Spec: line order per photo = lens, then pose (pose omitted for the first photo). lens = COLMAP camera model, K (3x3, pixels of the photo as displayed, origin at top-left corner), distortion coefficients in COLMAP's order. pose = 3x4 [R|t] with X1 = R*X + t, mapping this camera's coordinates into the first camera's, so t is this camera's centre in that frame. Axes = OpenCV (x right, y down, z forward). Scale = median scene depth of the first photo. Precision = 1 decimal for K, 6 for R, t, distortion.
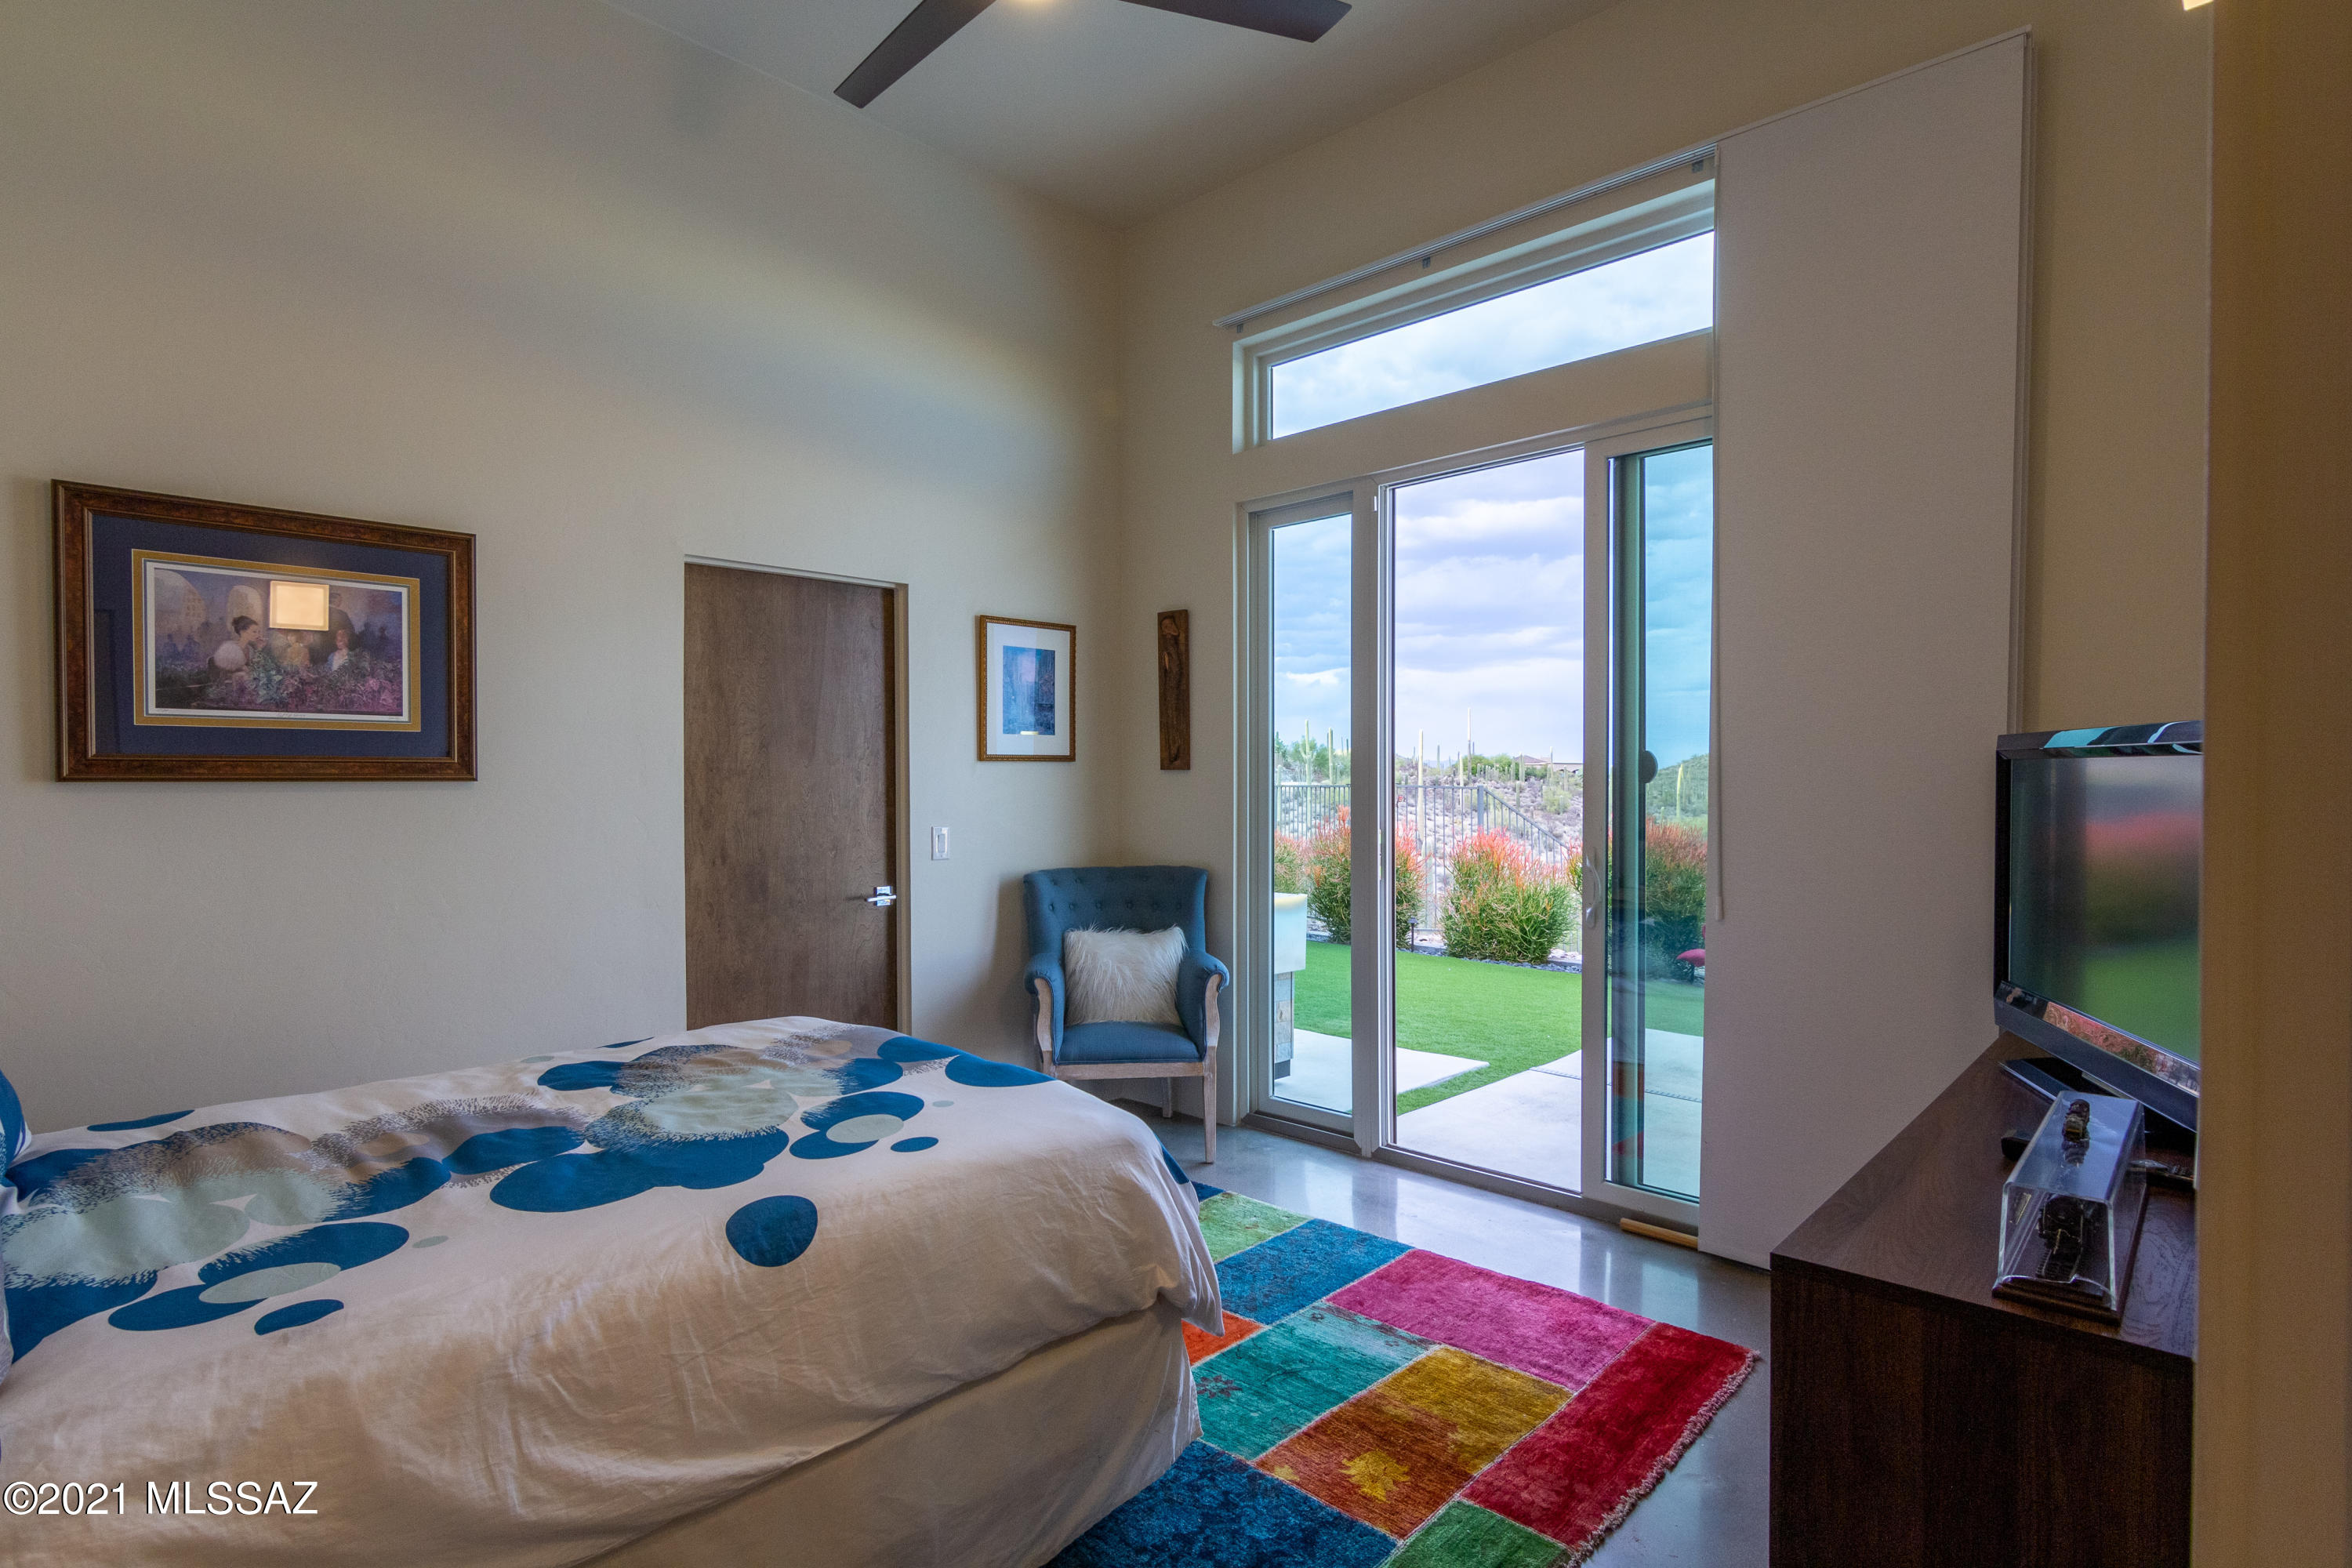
lens RADIAL K [[1253.5, 0, 1194.7], [0, 1253.5, 792.0], [0, 0, 1]] dist [-0.000536, -0.000593]
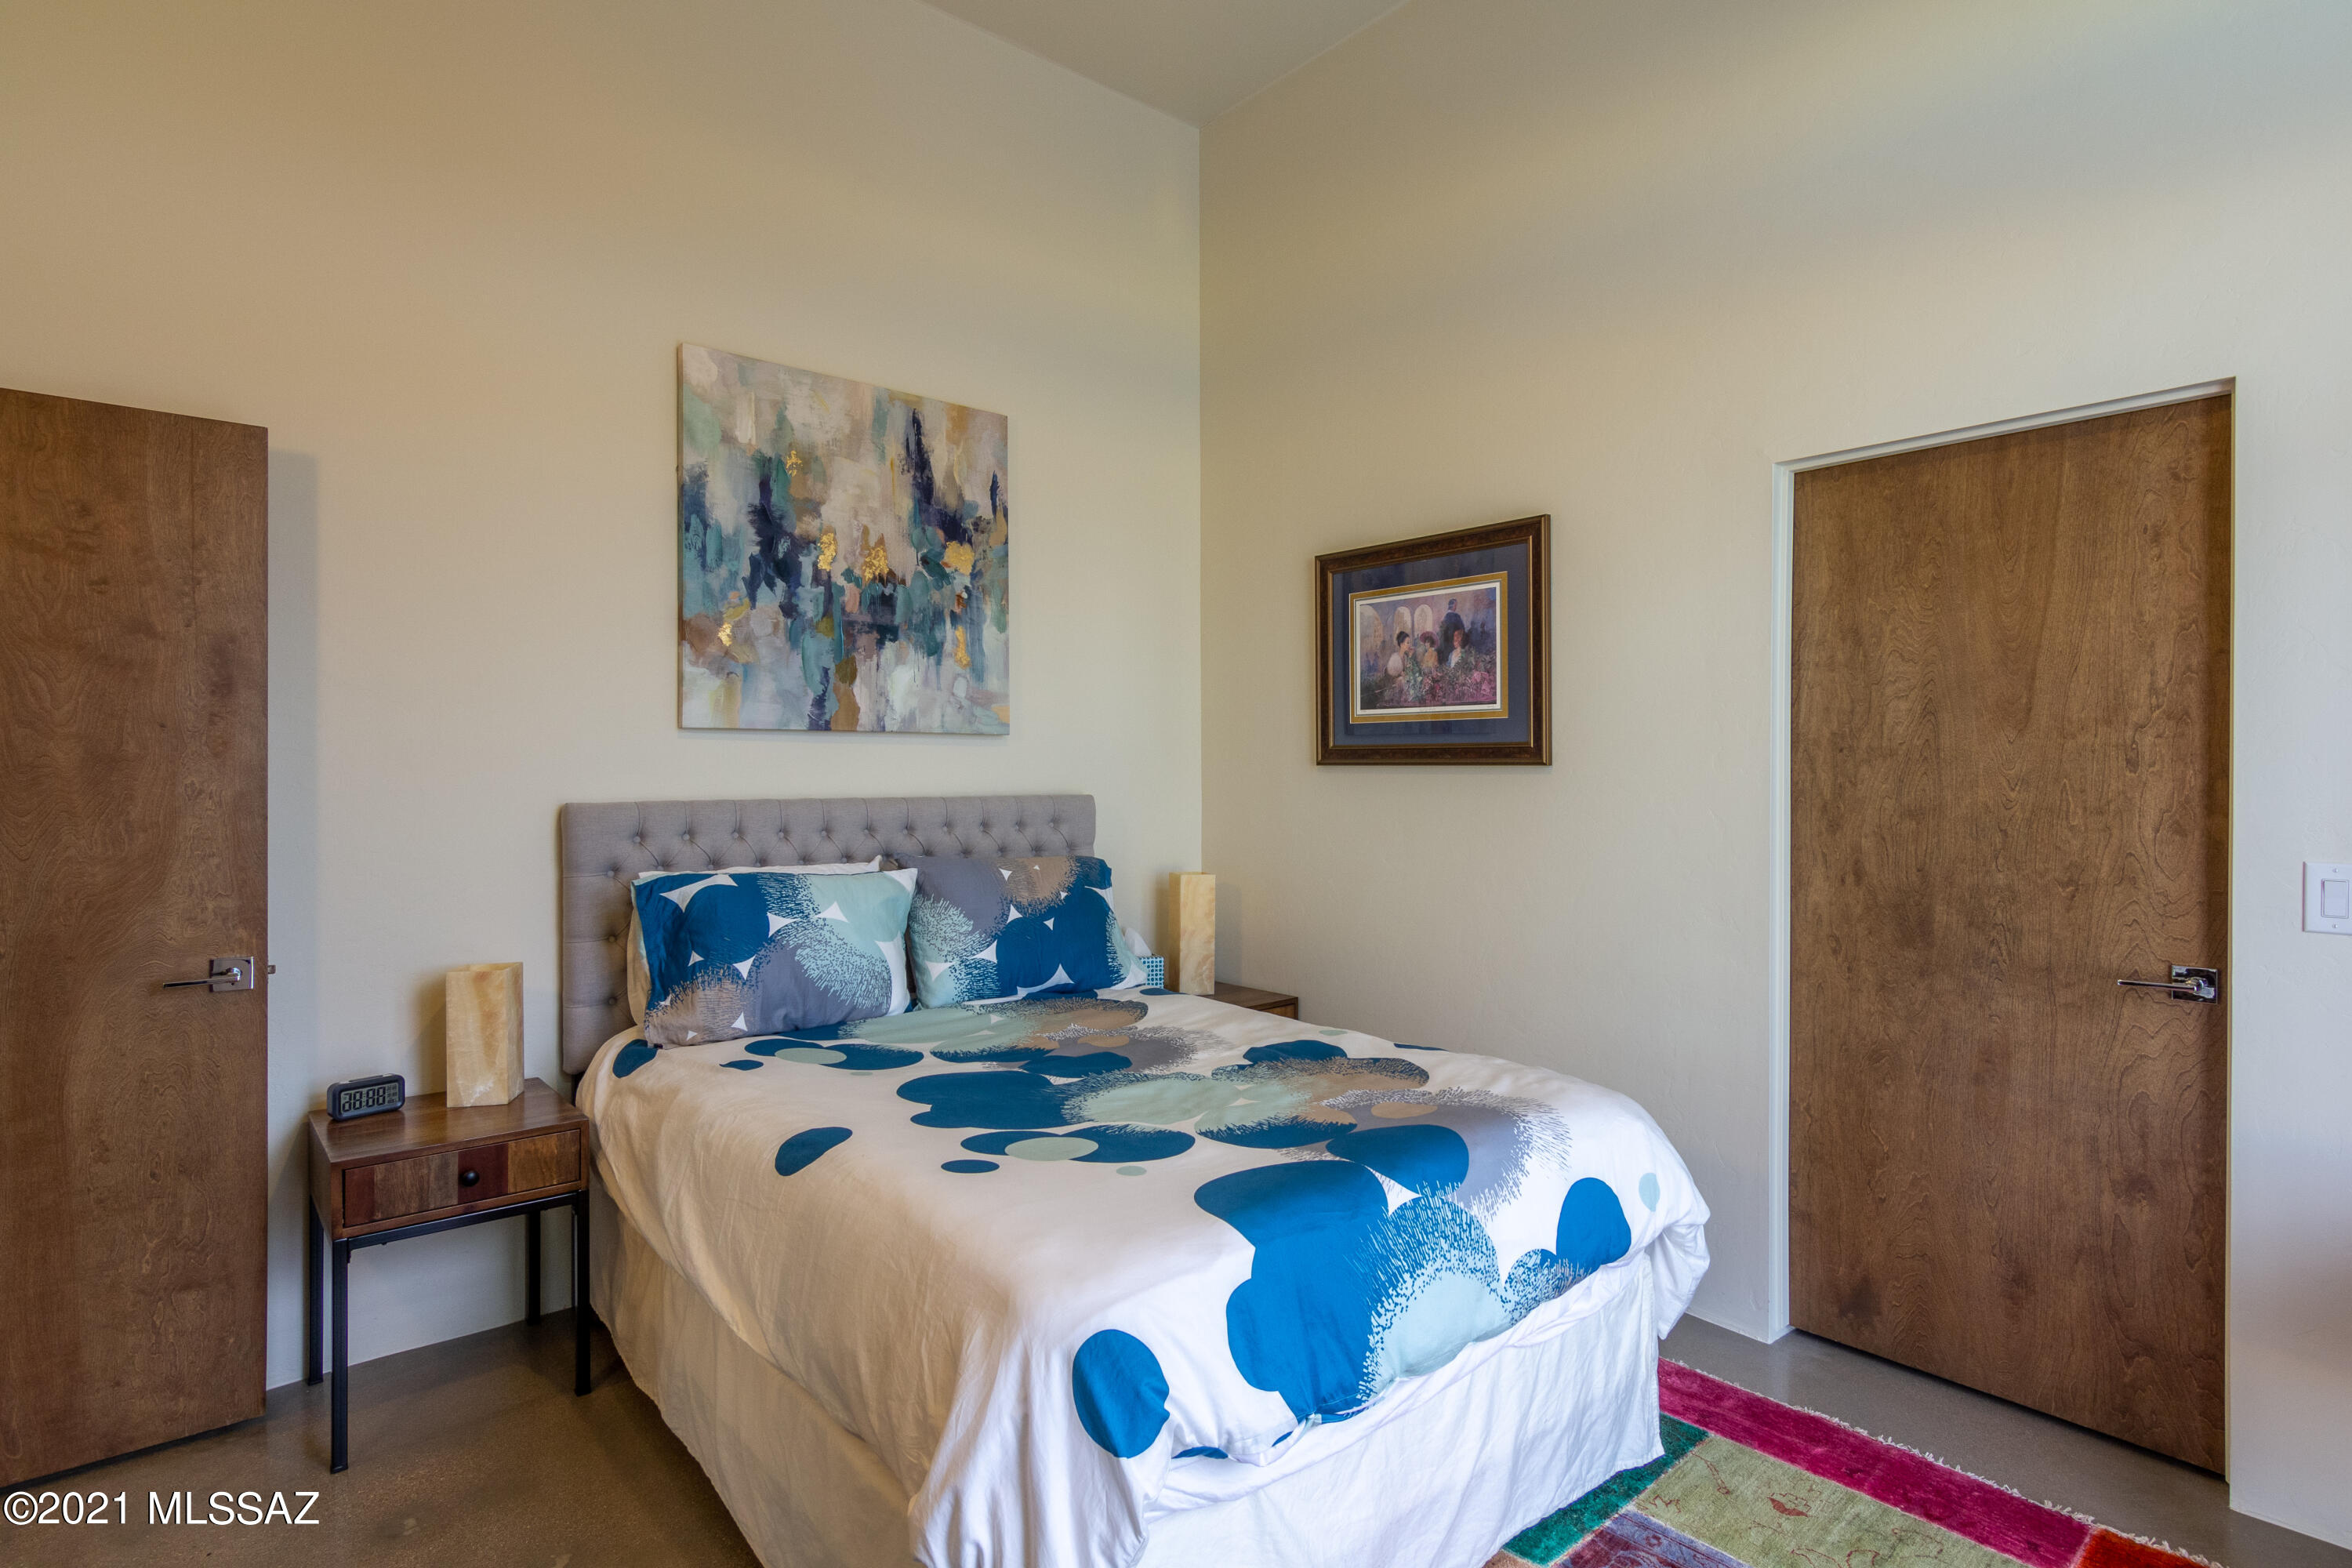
lens RADIAL K [[1253.5, 0, 1197.6], [0, 1253.5, 769.2], [0, 0, 1]] dist [-0.000536, -0.000593]
pose [[-0.139275, 0.003804, -0.990246, 0.457566], [-0.010229, 0.999934, 0.005280, -0.008457], [0.990201, 0.010864, -0.139227, 0.905548]]
